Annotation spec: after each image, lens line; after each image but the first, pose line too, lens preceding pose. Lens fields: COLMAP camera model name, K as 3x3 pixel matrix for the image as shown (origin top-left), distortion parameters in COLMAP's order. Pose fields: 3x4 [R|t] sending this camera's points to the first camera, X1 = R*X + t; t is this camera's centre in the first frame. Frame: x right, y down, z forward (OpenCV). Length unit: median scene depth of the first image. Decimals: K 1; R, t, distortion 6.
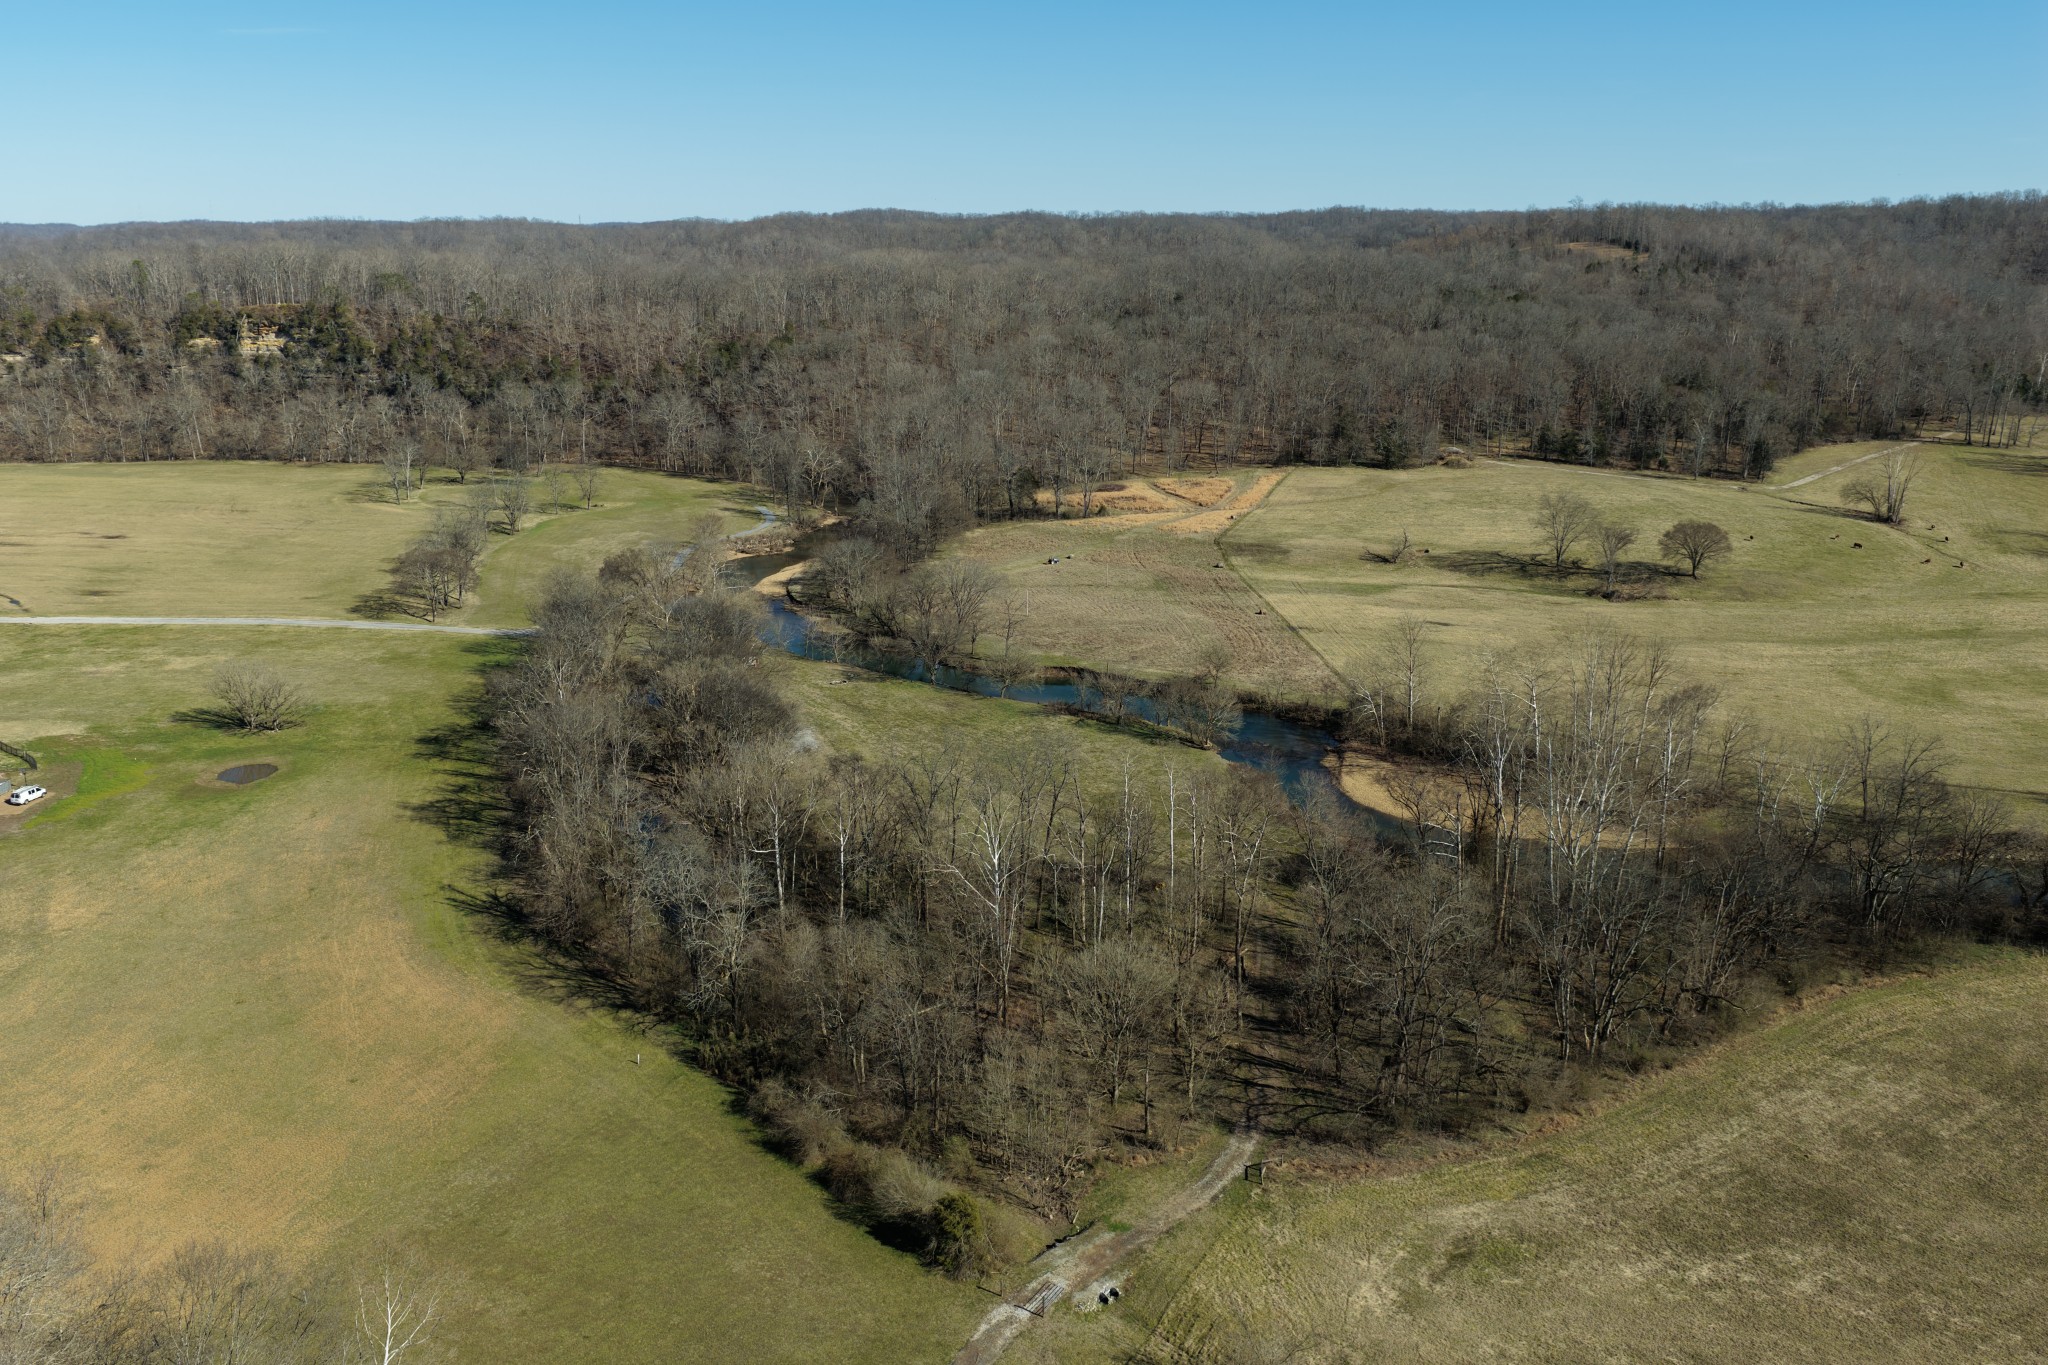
lens RADIAL K [[1716.2, 0, 1020.4], [0, 1716.2, 681.9], [0, 0, 1]] dist [-0.020471, 0.044940]
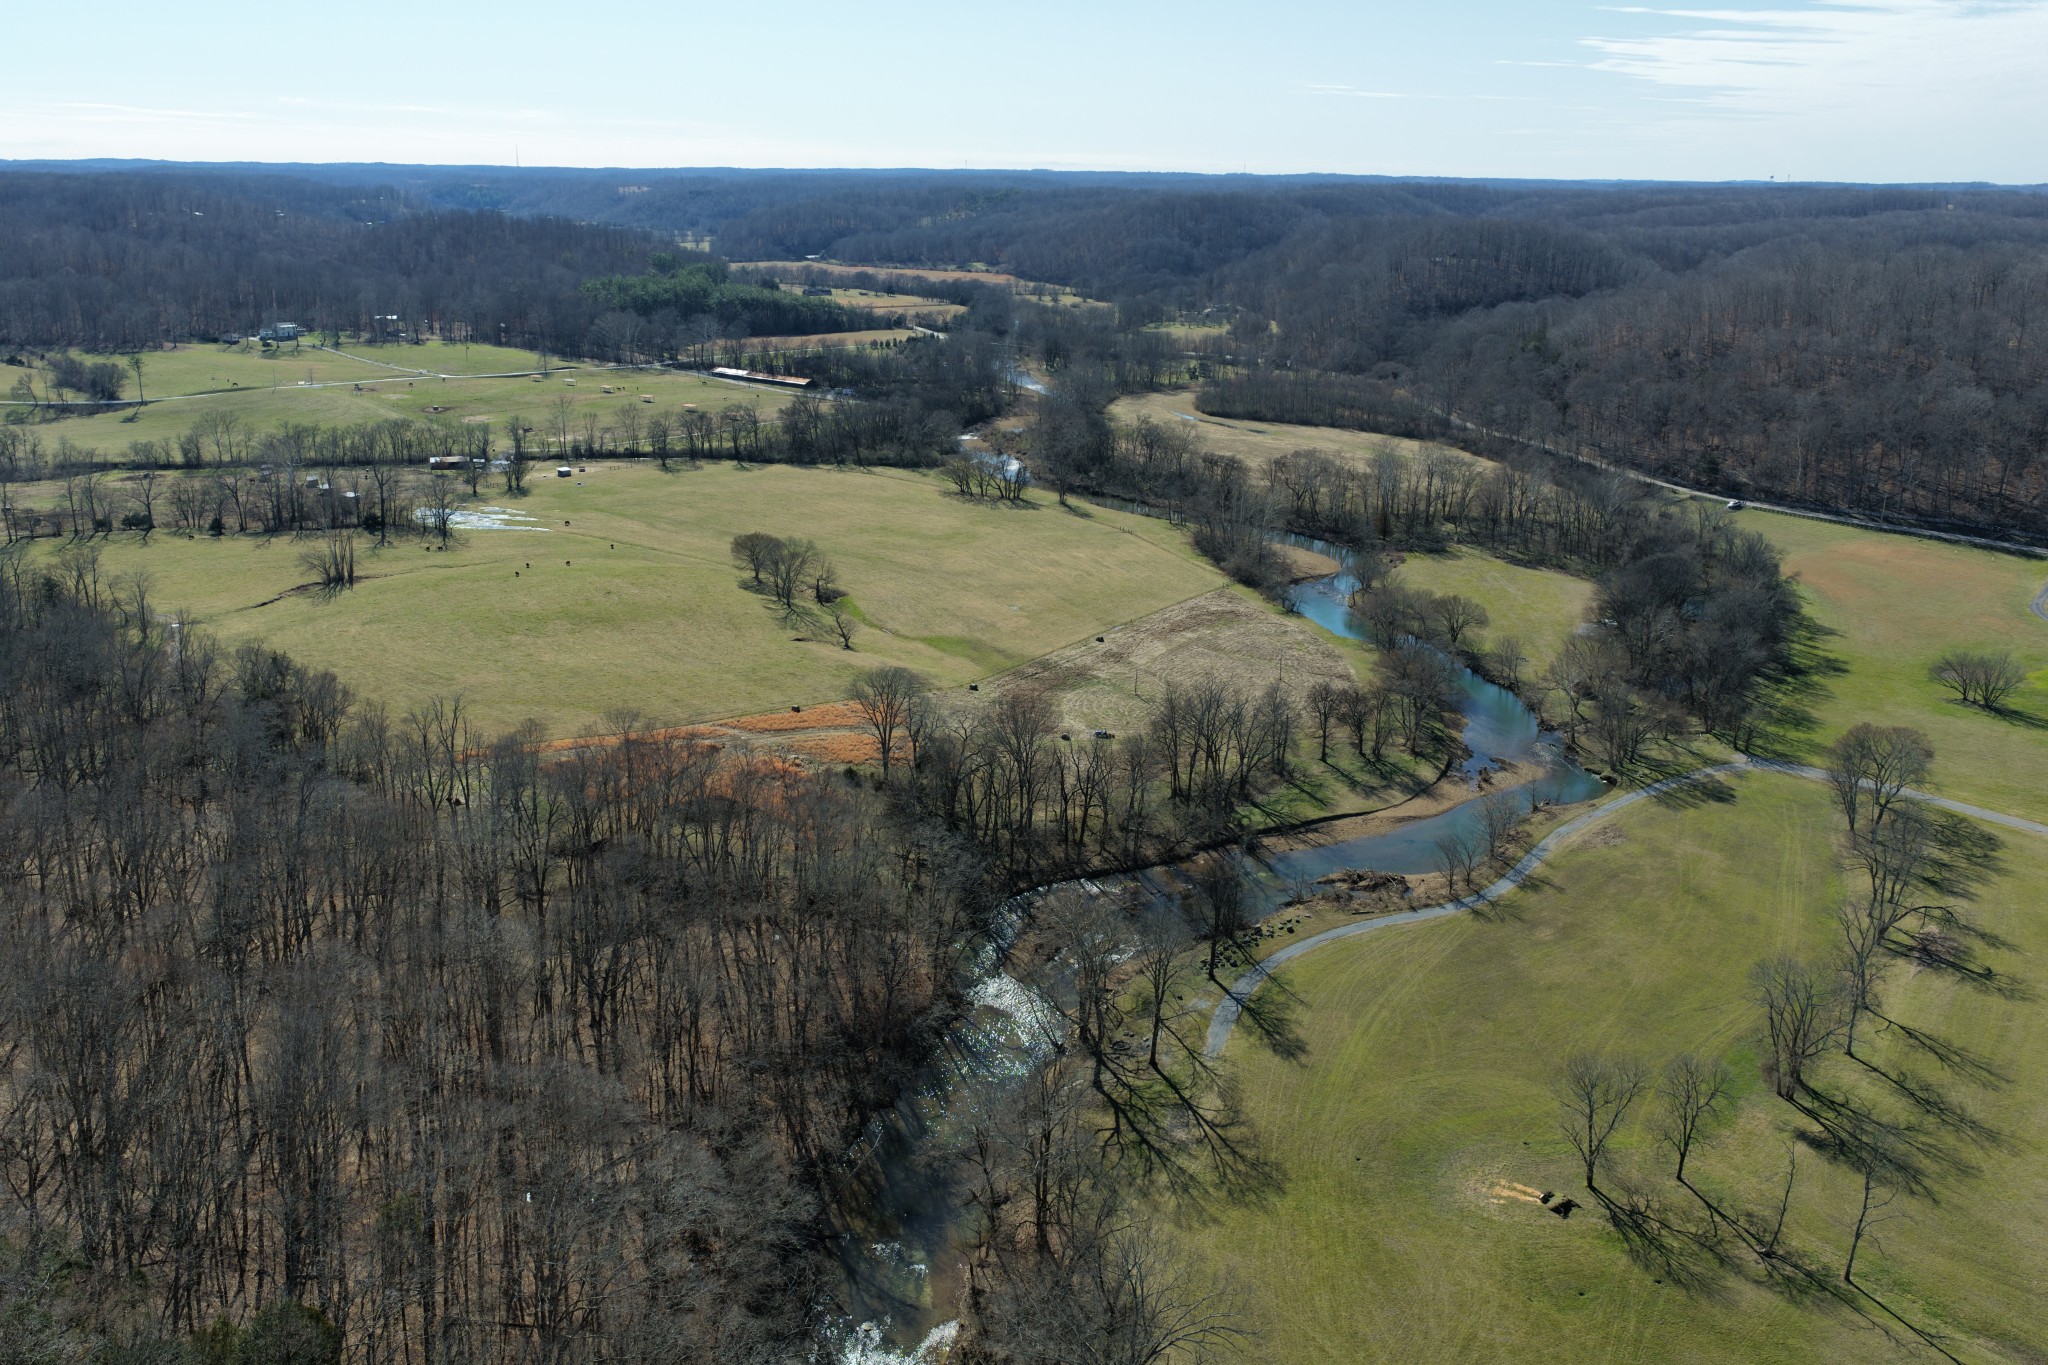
lens RADIAL K [[1716.2, 0, 1019.9], [0, 1716.2, 680.5], [0, 0, 1]] dist [-0.020471, 0.044940]
pose [[-0.781987, -0.187621, 0.594387, -0.474849], [0.146159, 0.871833, 0.467488, -0.527283], [-0.605916, 0.452445, -0.654339, 1.693985]]
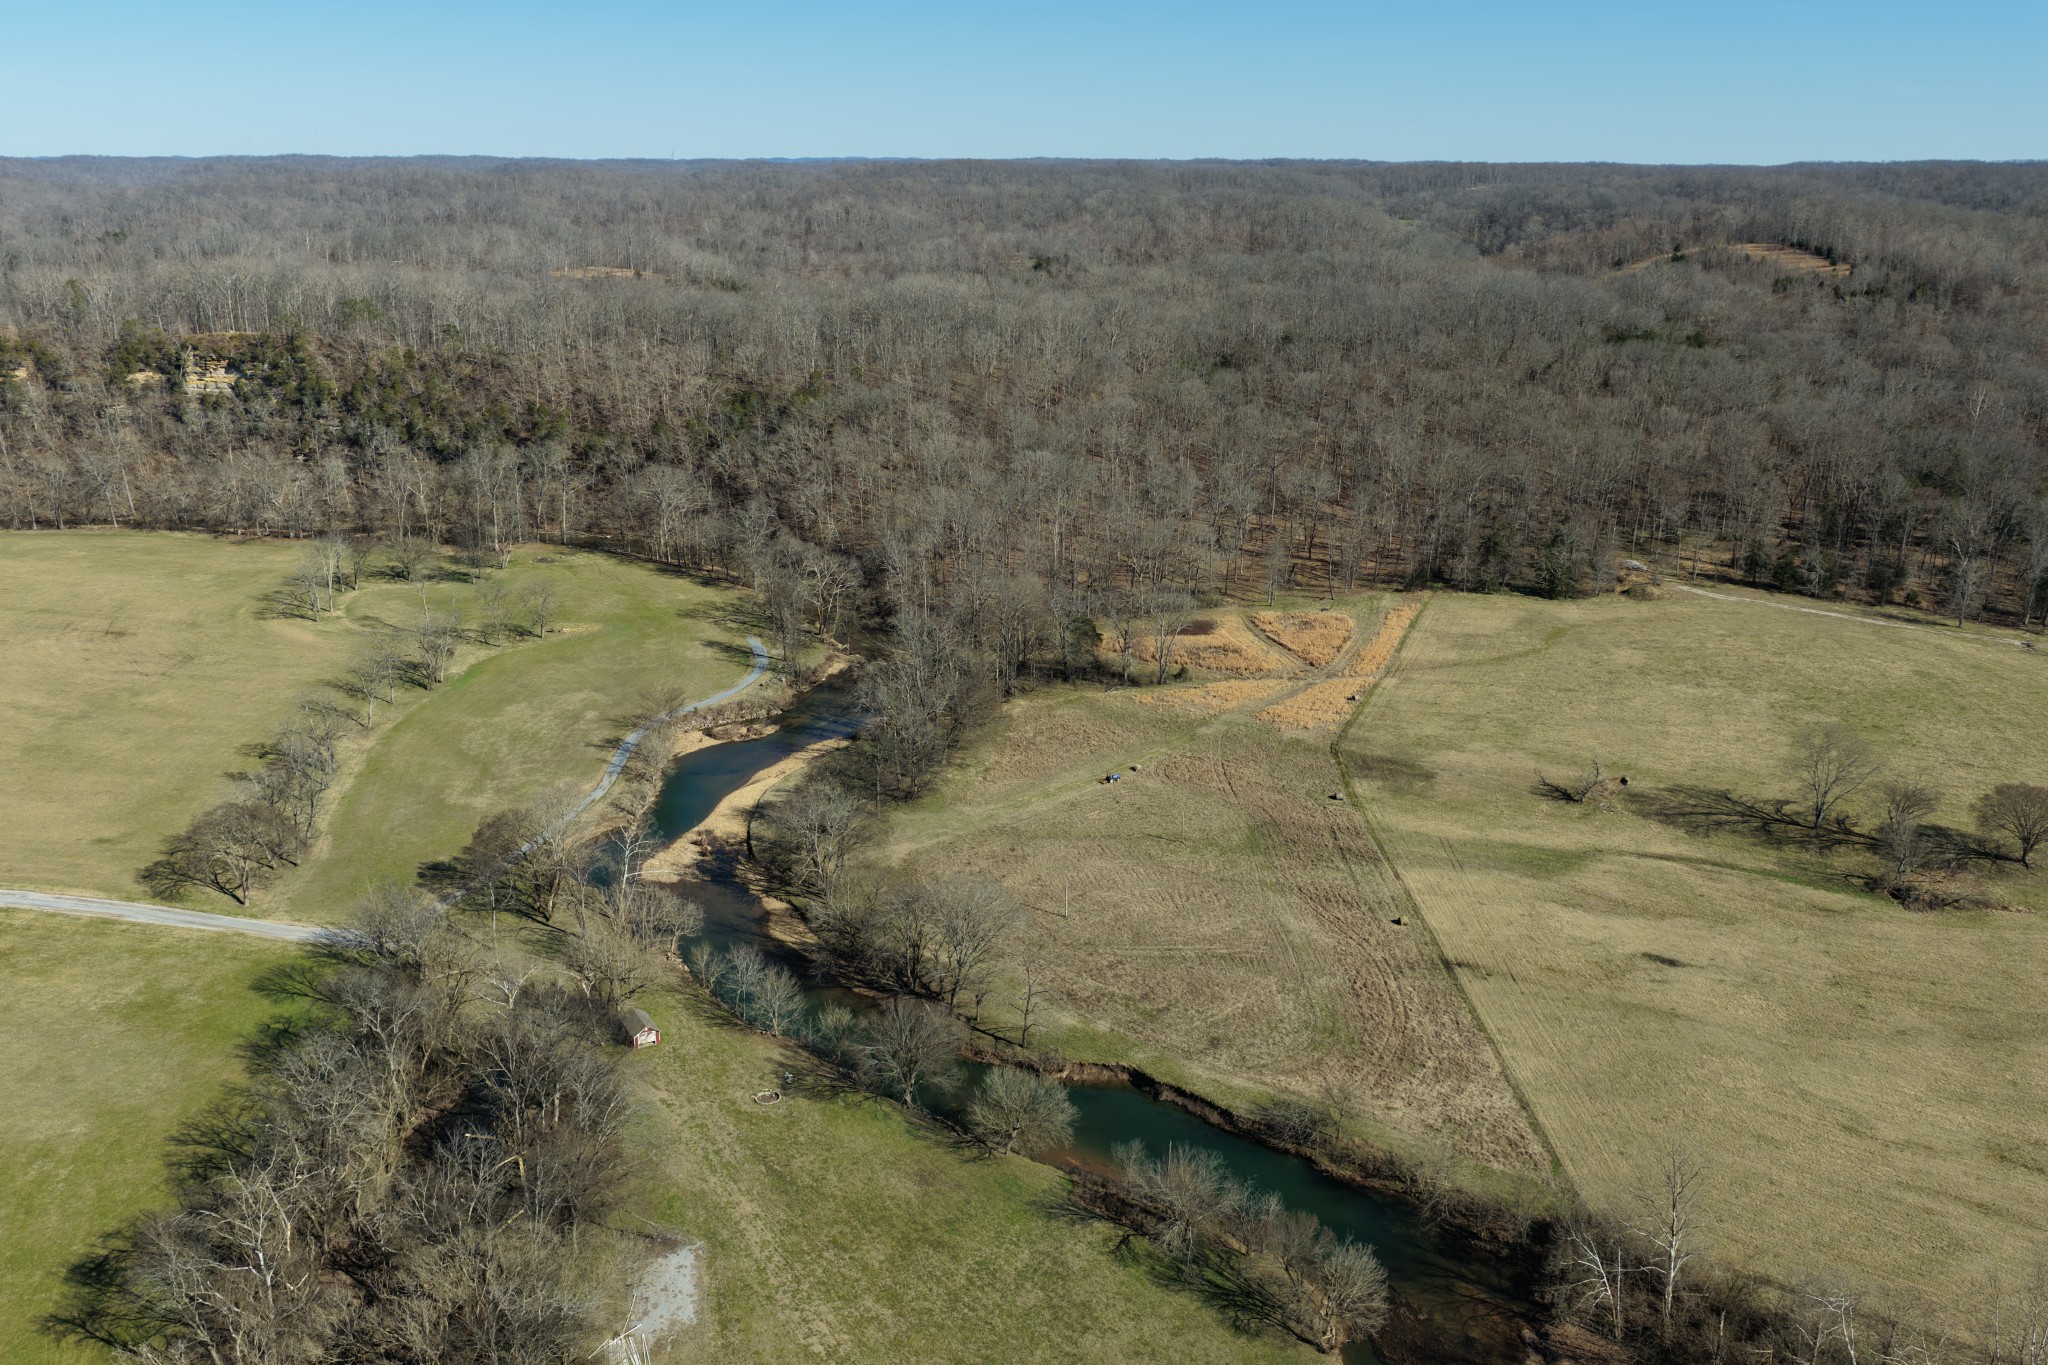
lens RADIAL K [[1716.2, 0, 1018.6], [0, 1716.2, 675.7], [0, 0, 1]] dist [-0.020471, 0.044940]
pose [[0.998278, 0.023046, -0.053945, 0.019284], [-0.021190, 0.999173, 0.034717, -0.153304], [0.054701, -0.033514, 0.997940, 0.280814]]
